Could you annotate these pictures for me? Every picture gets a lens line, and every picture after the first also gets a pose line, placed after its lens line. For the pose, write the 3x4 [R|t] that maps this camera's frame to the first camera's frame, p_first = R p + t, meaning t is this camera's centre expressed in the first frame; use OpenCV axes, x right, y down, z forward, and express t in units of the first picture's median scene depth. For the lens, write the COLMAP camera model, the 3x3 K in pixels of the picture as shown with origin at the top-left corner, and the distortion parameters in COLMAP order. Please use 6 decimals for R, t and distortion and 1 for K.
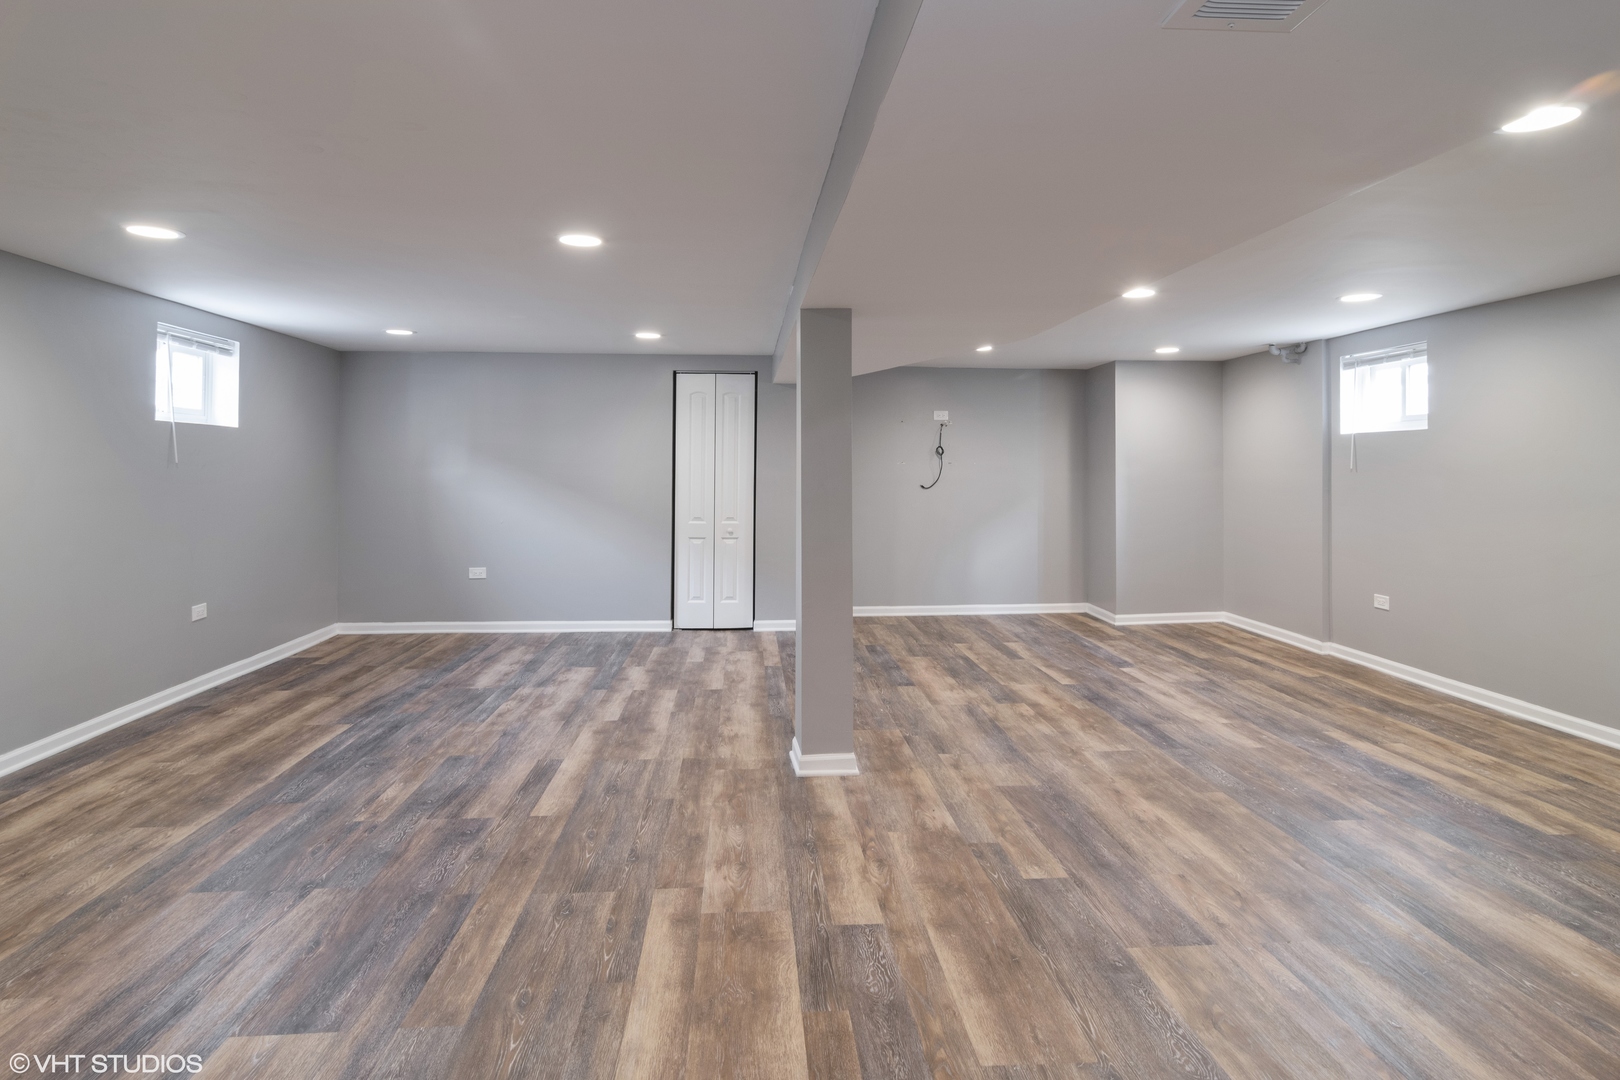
lens RADIAL K [[869.4, 0, 810.0], [0, 869.4, 540.0], [0, 0, 1]] dist [0.000148, -0.000351]
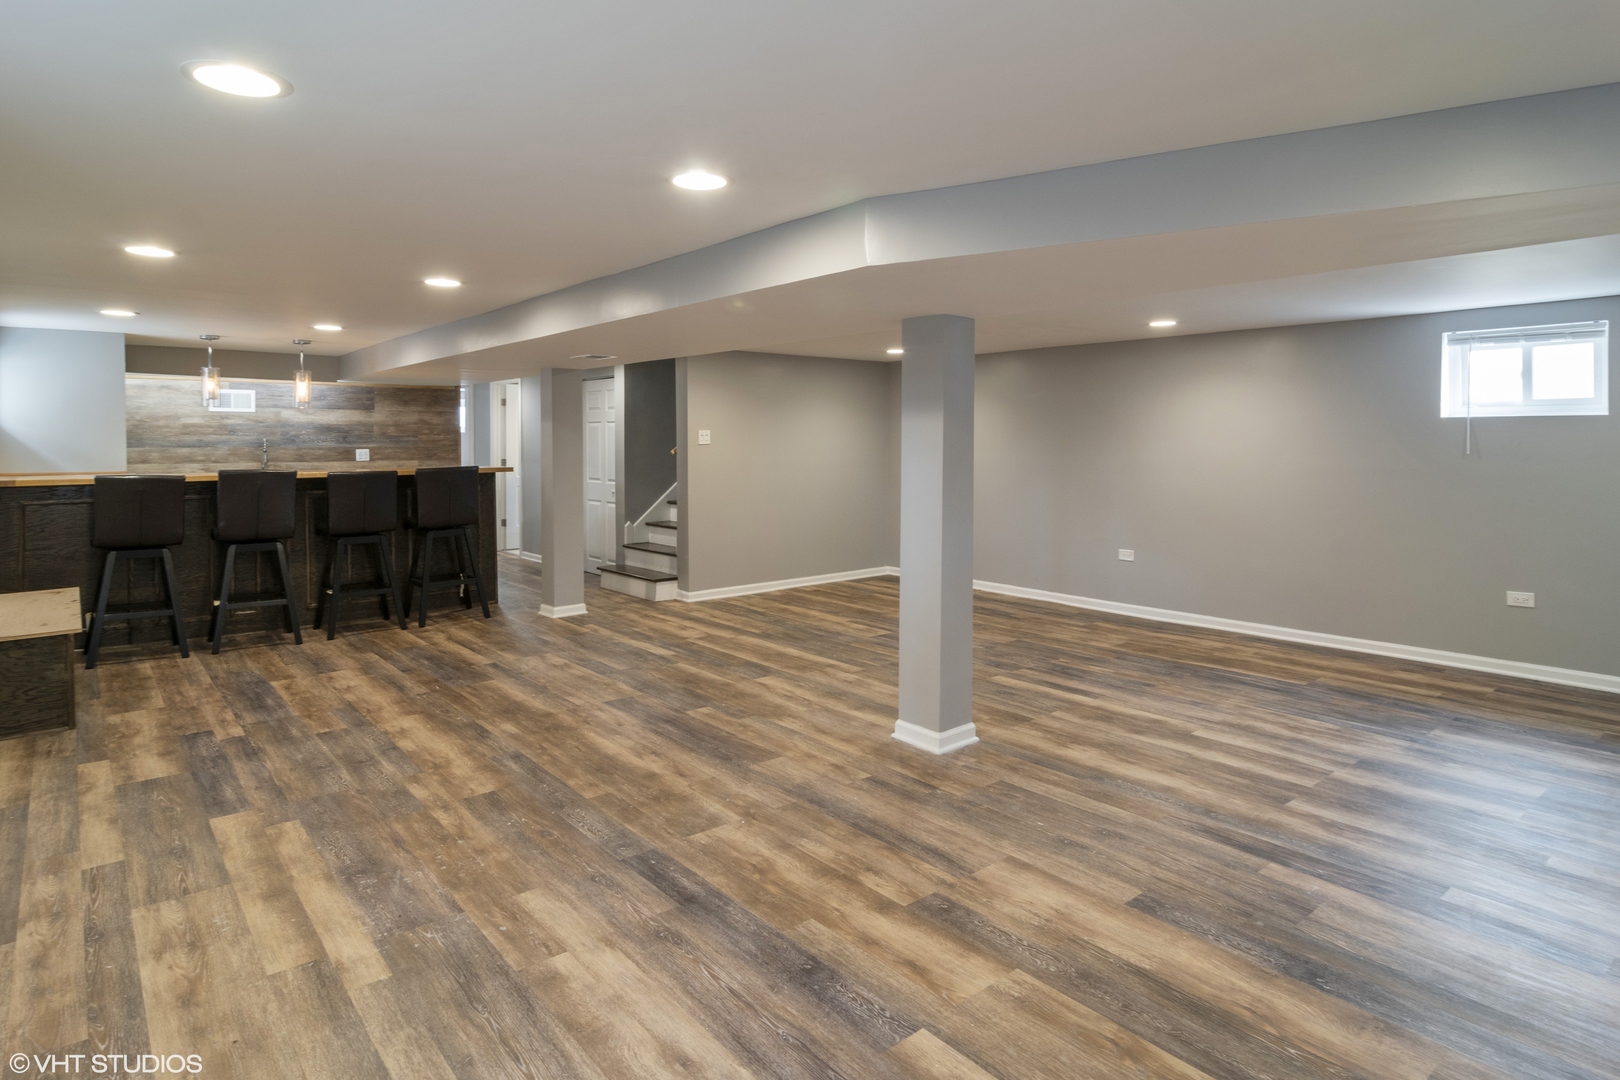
lens RADIAL K [[869.4, 0, 810.0], [0, 869.4, 540.0], [0, 0, 1]] dist [0.000148, -0.000351]
pose [[-0.804279, 0.066651, -0.590502, 0.859278], [-0.045581, 0.983843, 0.173131, -0.185931], [0.592501, 0.166161, -0.788247, 1.937841]]
